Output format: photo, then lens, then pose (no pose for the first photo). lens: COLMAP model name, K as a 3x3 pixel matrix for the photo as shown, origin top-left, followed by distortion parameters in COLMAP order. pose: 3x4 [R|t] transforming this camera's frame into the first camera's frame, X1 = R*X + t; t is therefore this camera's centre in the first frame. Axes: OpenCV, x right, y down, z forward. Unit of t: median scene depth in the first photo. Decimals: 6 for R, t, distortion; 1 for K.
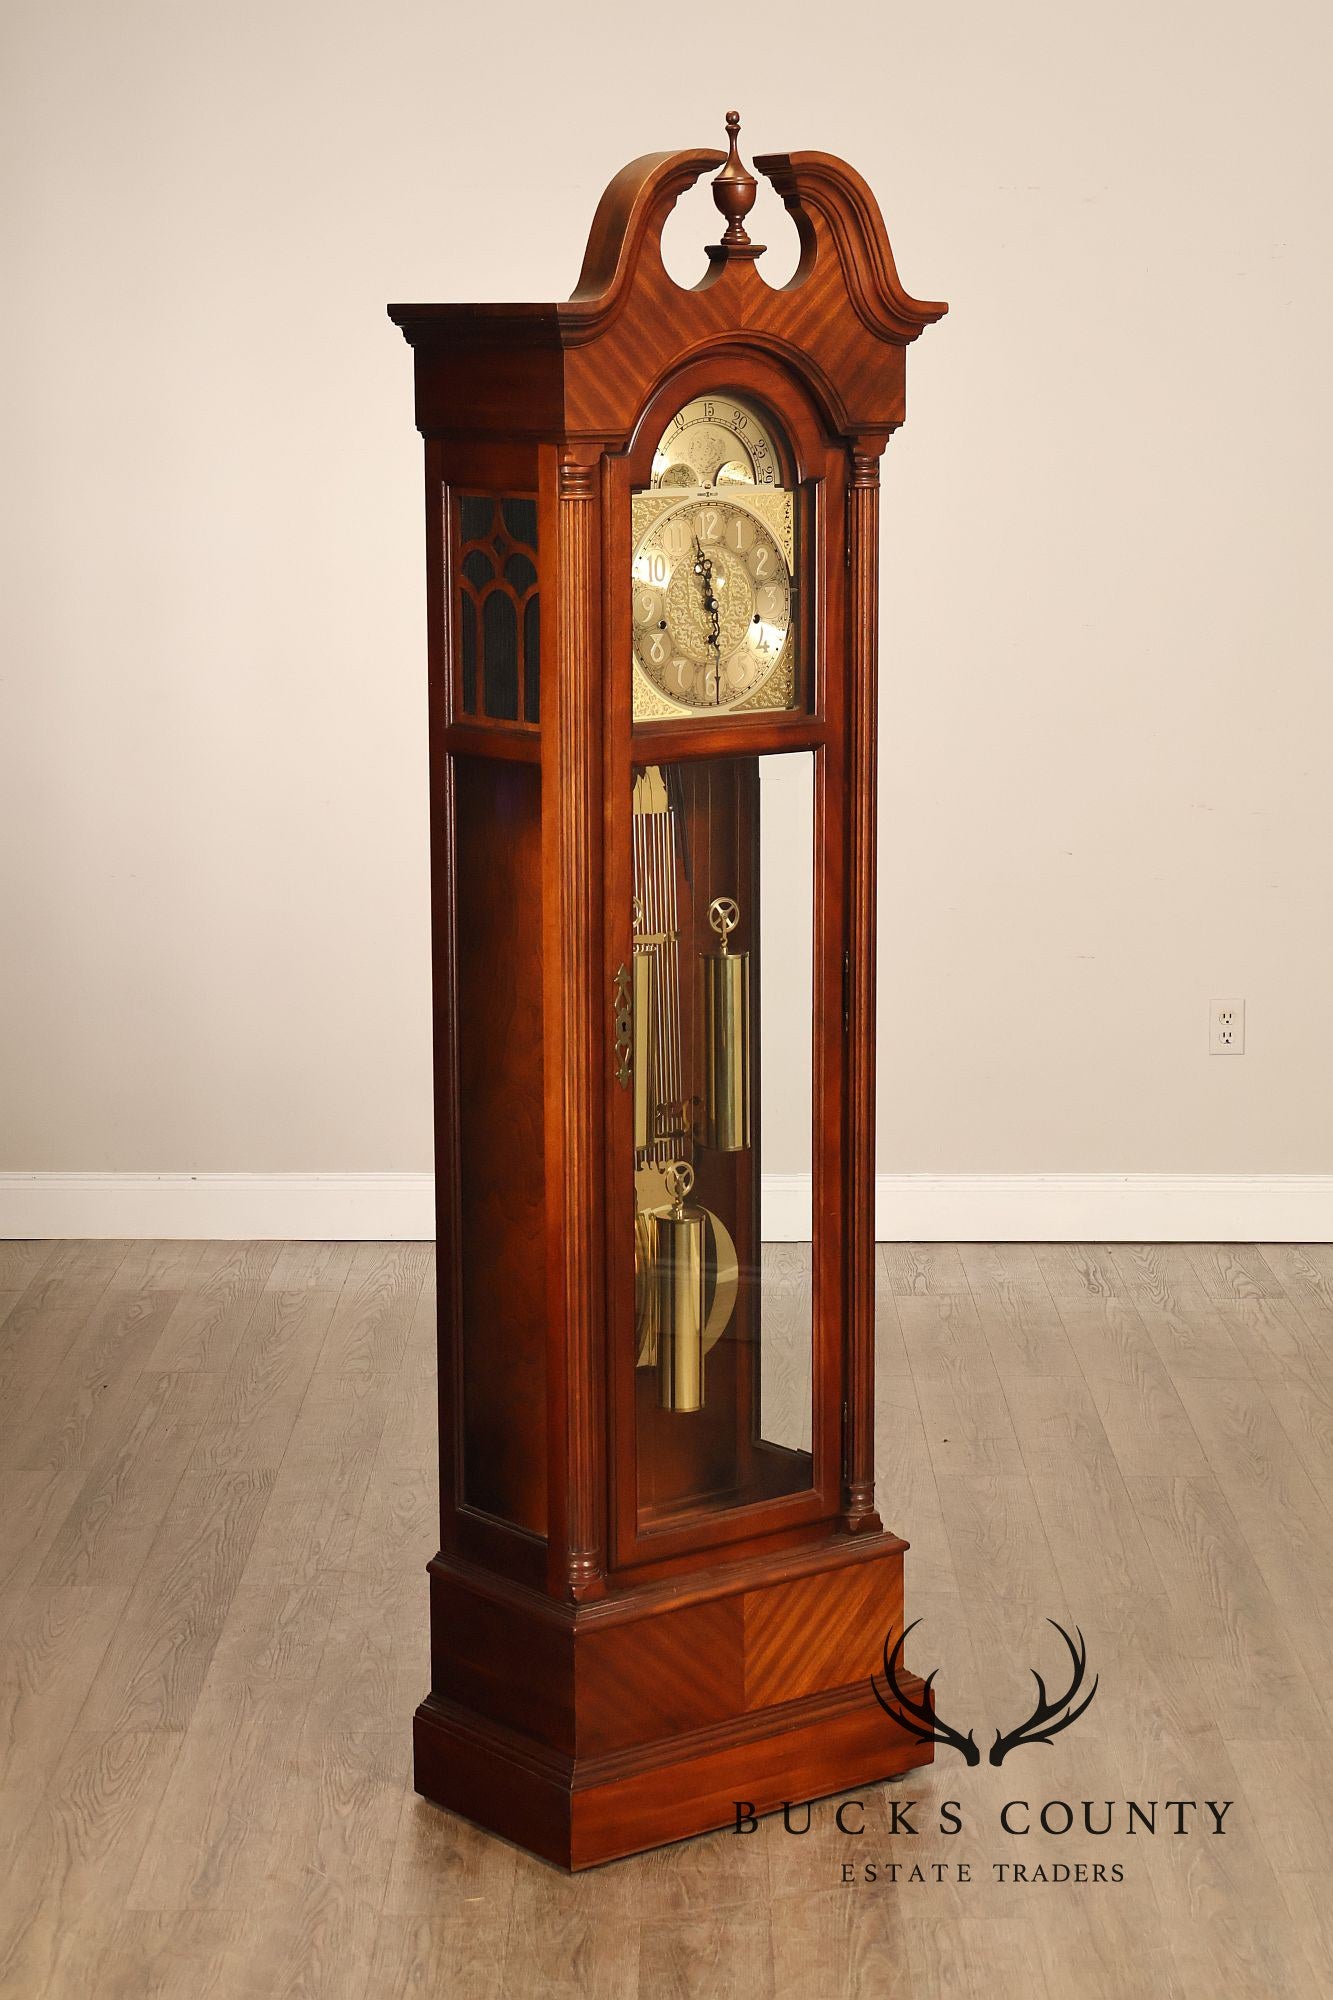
lens RADIAL K [[3982.3, 0, 656.1], [0, 3982.3, 995.5], [0, 0, 1]] dist [0.027999, 0.000000]
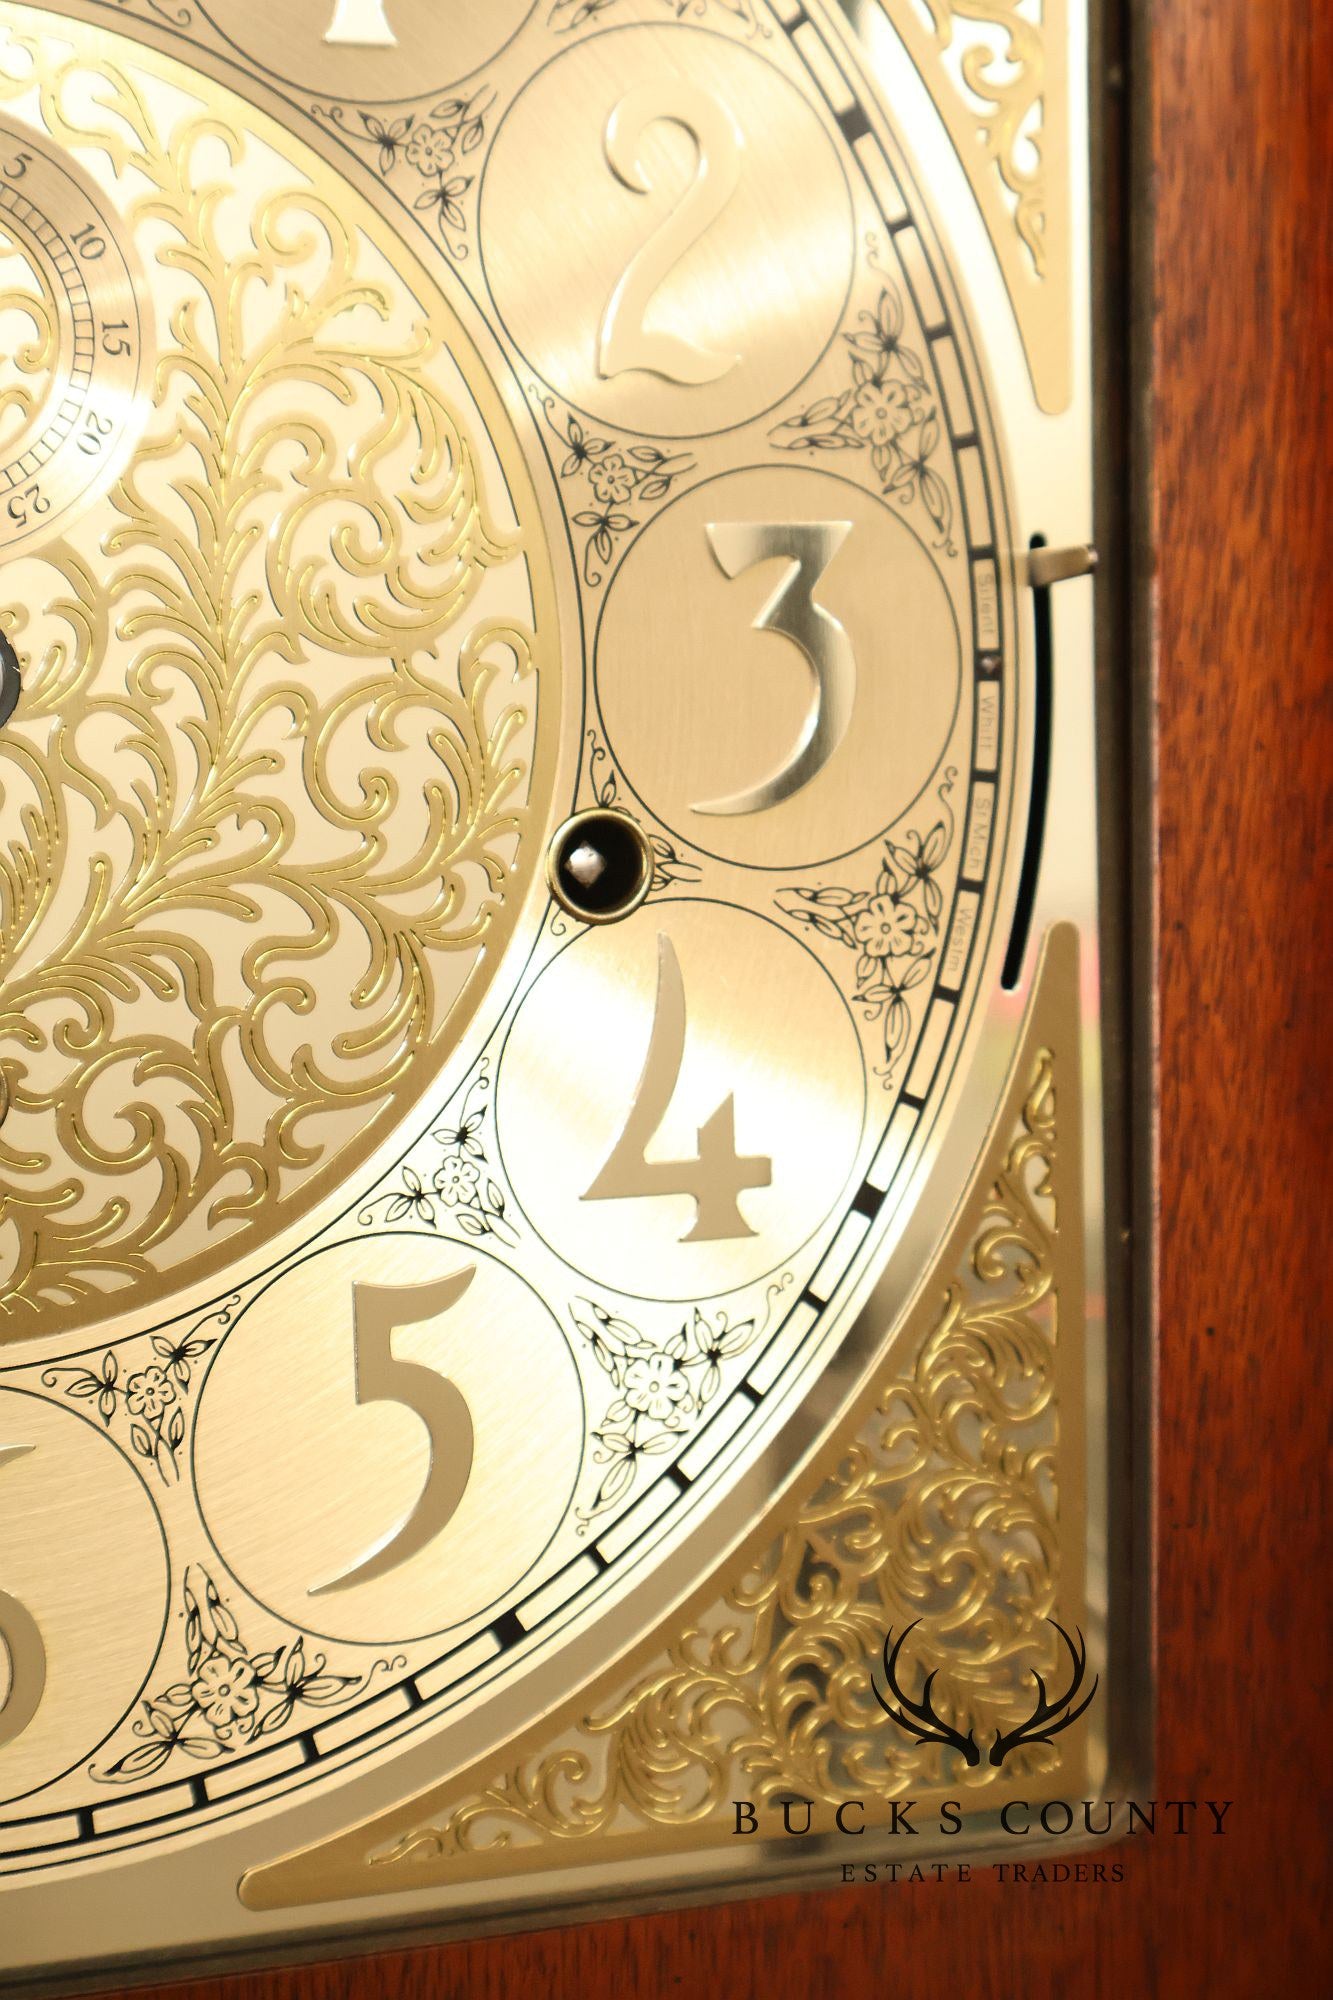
lens RADIAL K [[3982.3, 0, 655.8], [0, 3982.3, 1000.0], [0, 0, 1]] dist [0.027999, 0.000000]
pose [[0.968037, 0.013916, -0.250423, 0.049424], [-0.037323, 0.995335, -0.088966, -0.084802], [0.248017, 0.095469, 0.964040, 0.926973]]
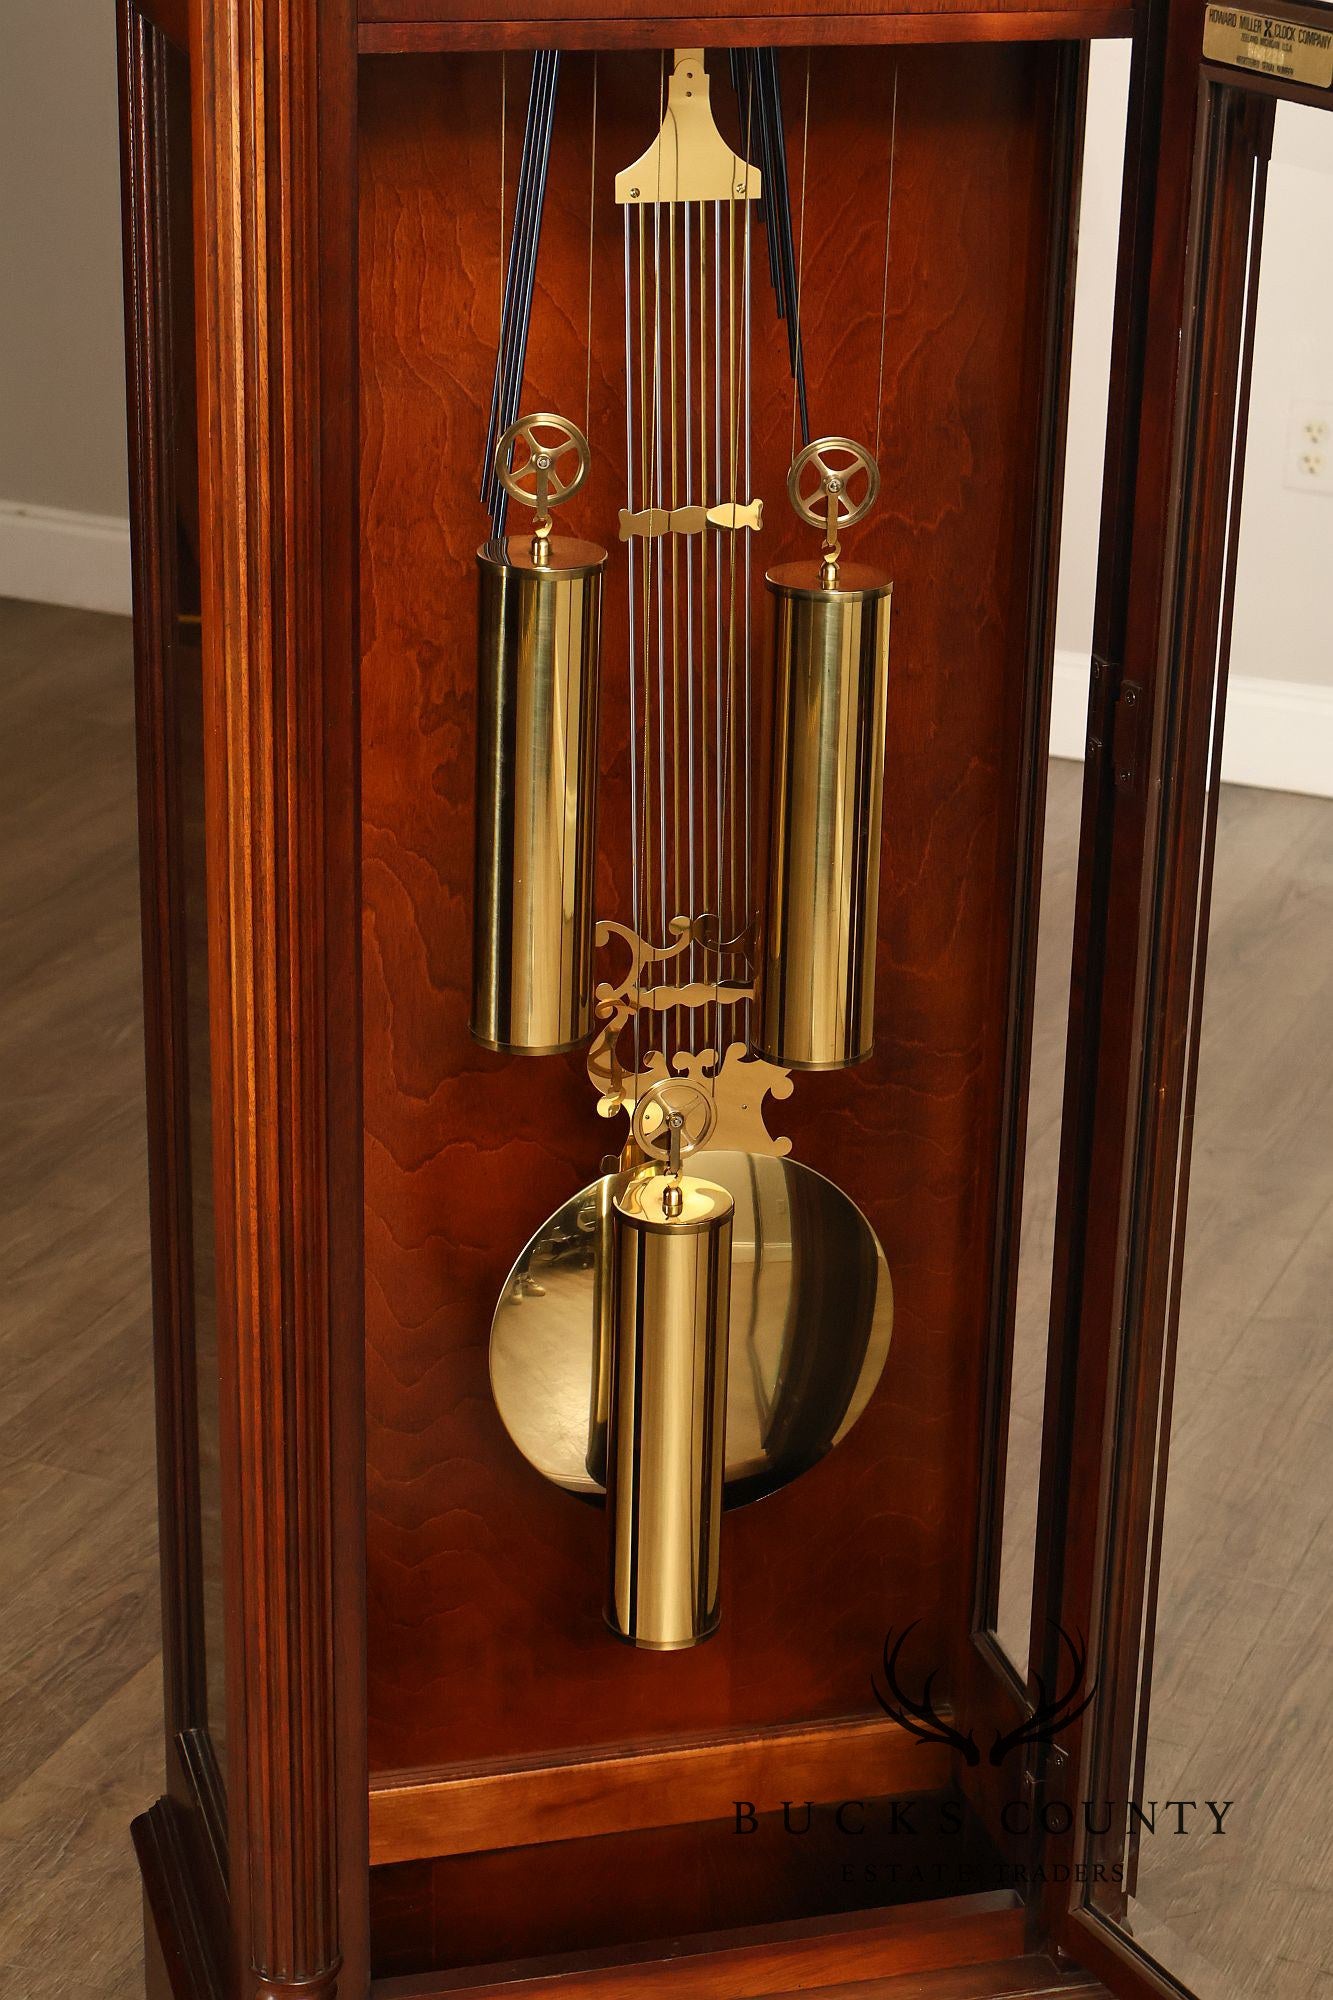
lens RADIAL K [[3982.3, 0, 665.6], [0, 3982.3, 1027.5], [0, 0, 1]] dist [0.027999, 0.000000]
pose [[0.923006, 0.163492, -0.348324, 0.150997], [-0.089843, 0.971792, 0.218055, -0.053912], [0.374149, -0.169972, 0.911659, 0.653466]]
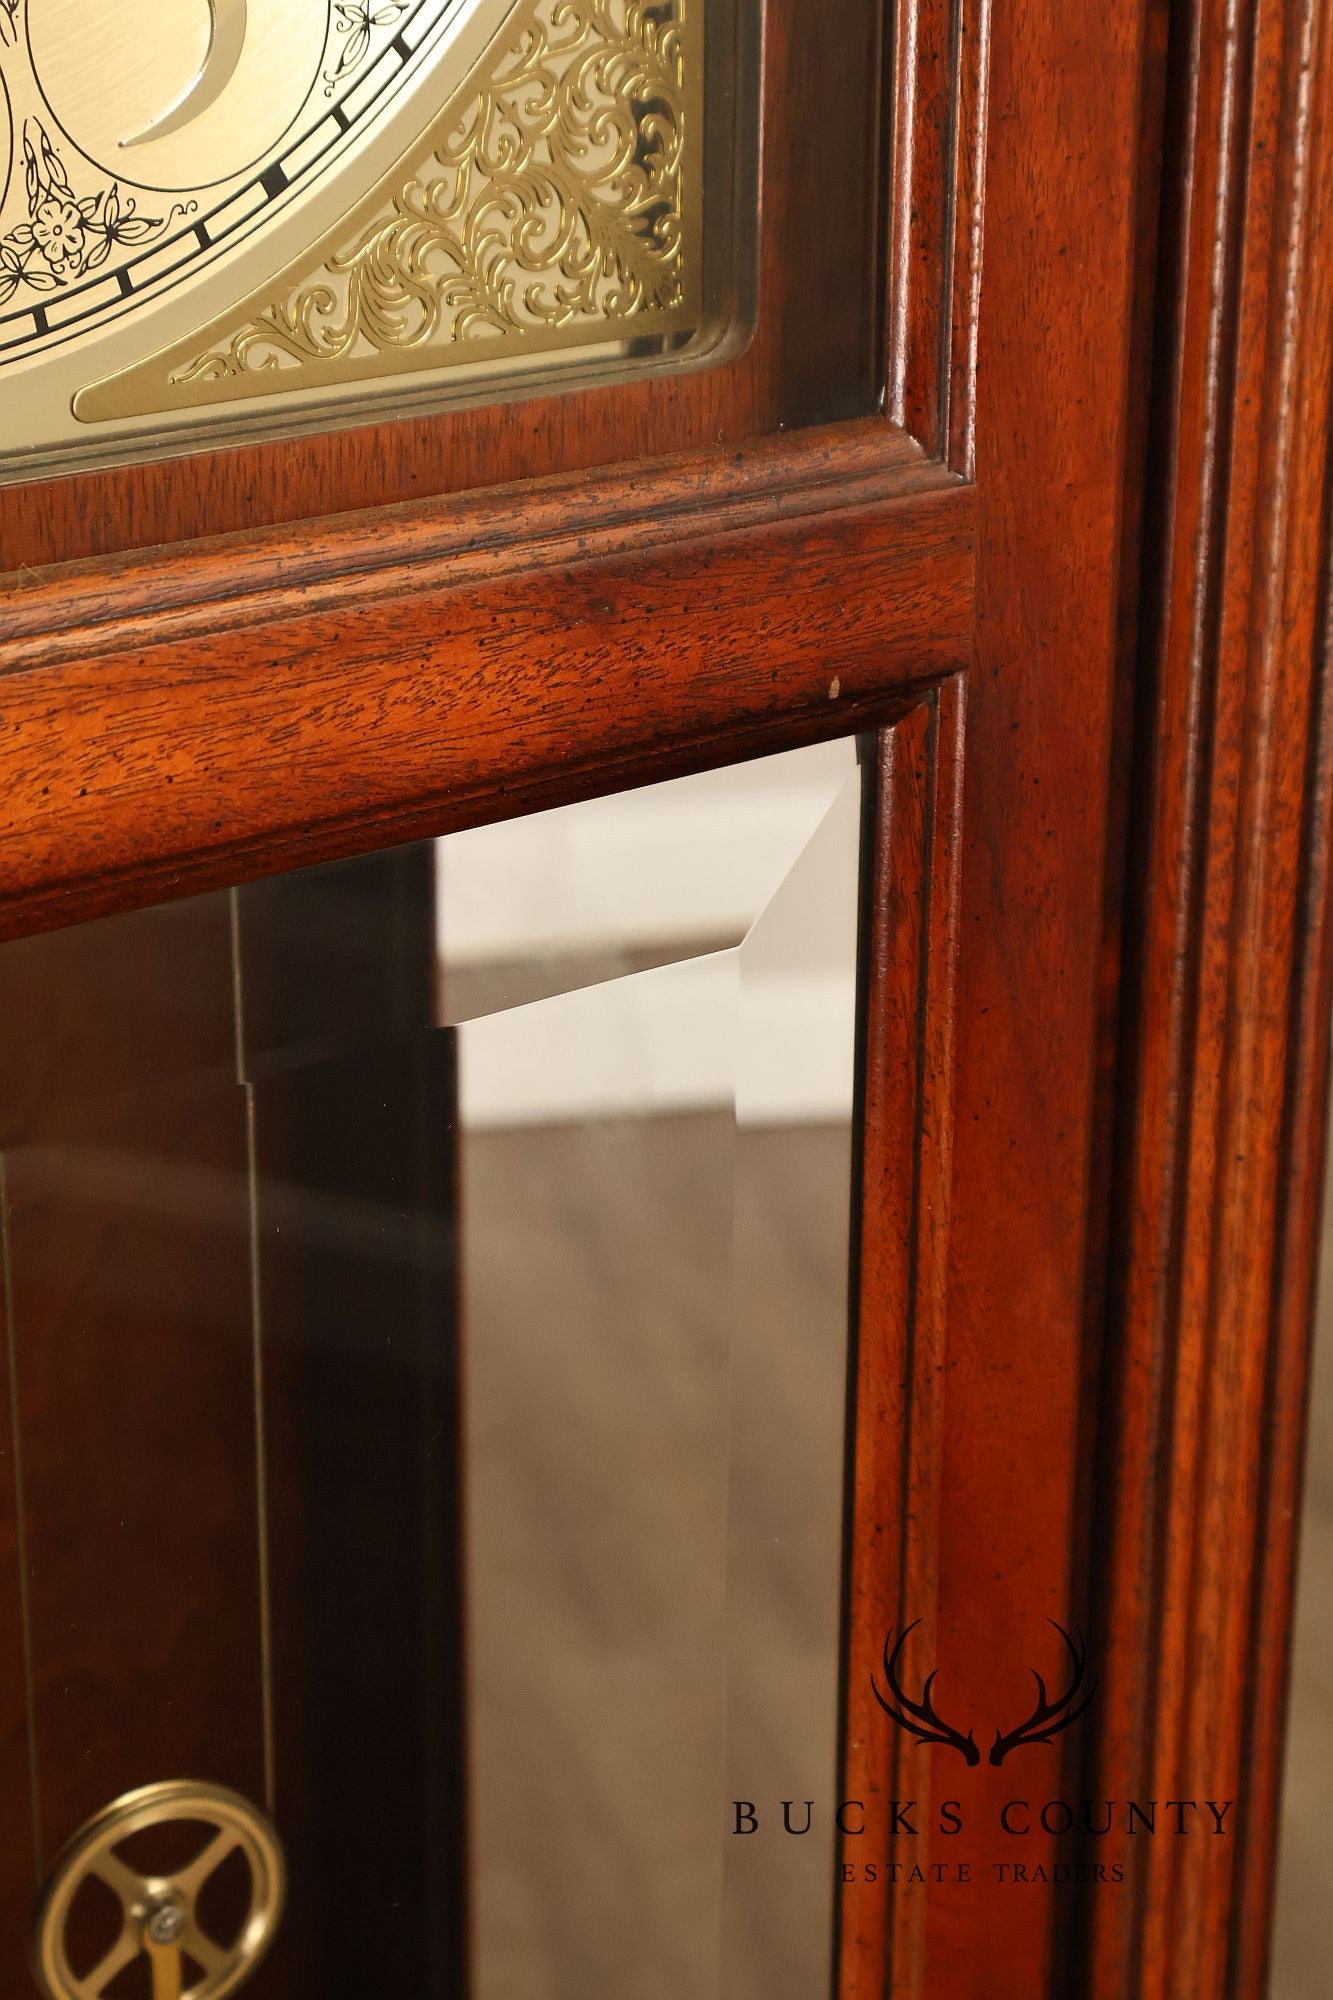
lens RADIAL K [[3982.3, 0, 664.6], [0, 3982.3, 1003.9], [0, 0, 1]] dist [0.027999, 0.000000]
pose [[0.999154, -0.009669, 0.039983, 0.029566], [0.002586, 0.984825, 0.173529, -0.075272], [-0.041054, -0.173279, 0.984017, 0.906395]]
